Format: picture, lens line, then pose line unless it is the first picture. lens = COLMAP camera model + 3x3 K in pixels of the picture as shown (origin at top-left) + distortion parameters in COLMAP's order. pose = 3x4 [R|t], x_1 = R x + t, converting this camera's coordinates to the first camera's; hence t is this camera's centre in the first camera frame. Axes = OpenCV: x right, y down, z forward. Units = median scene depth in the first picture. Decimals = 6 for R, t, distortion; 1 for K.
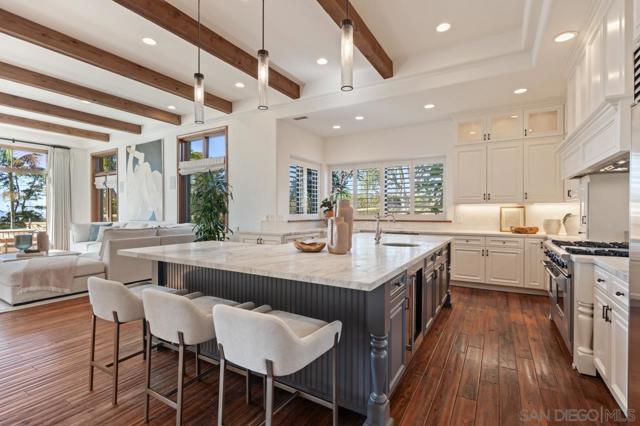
lens RADIAL K [[299.1, 0, 320.0], [0, 299.1, 213.4], [0, 0, 1]] dist [-0.002865, -0.001277]
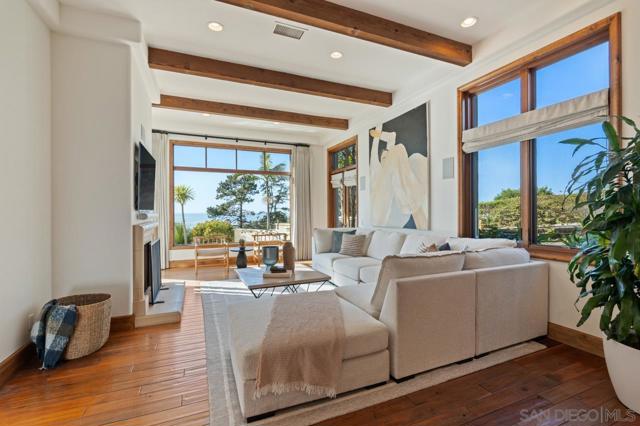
lens RADIAL K [[282.2, 0, 326.8], [0, 282.2, 212.7], [0, 0, 1]] dist [-0.003332, -0.001118]
pose [[0.822241, -0.000969, -0.569139, -0.507114], [0.001011, 0.999999, -0.000242, -0.016585], [0.569139, -0.000376, 0.822241, 0.533697]]
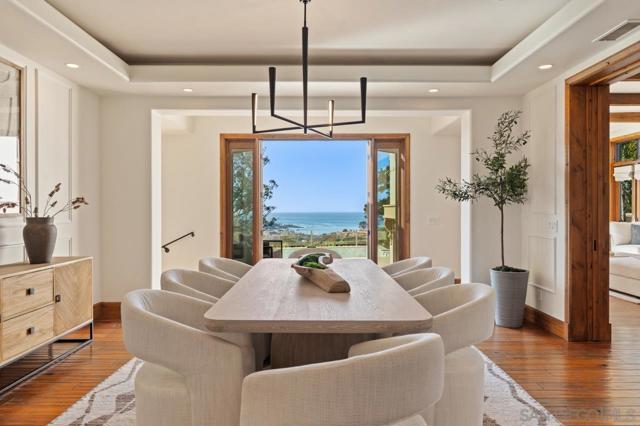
lens RADIAL K [[448.7, 0, 323.0], [0, 448.7, 213.5], [0, 0, 1]] dist [0.011245, -0.001026]
pose [[0.530208, 0.002601, -0.847864, -0.224777], [-0.001996, 0.999996, 0.001820, 0.008466], [0.847865, 0.000727, 0.530211, -0.589830]]
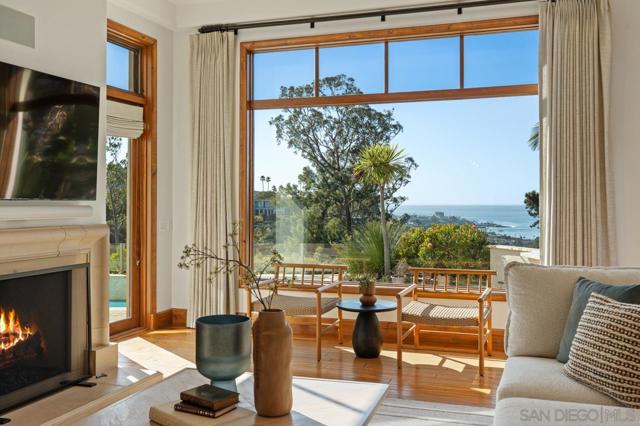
lens RADIAL K [[629.9, 0, 328.1], [0, 629.9, 195.7], [0, 0, 1]] dist [0.004229, 0.000000]
pose [[0.219846, -0.011962, -0.975461, -0.535080], [-0.005504, 0.999894, -0.013502, -0.020880], [0.975519, 0.008337, 0.219757, 1.061519]]
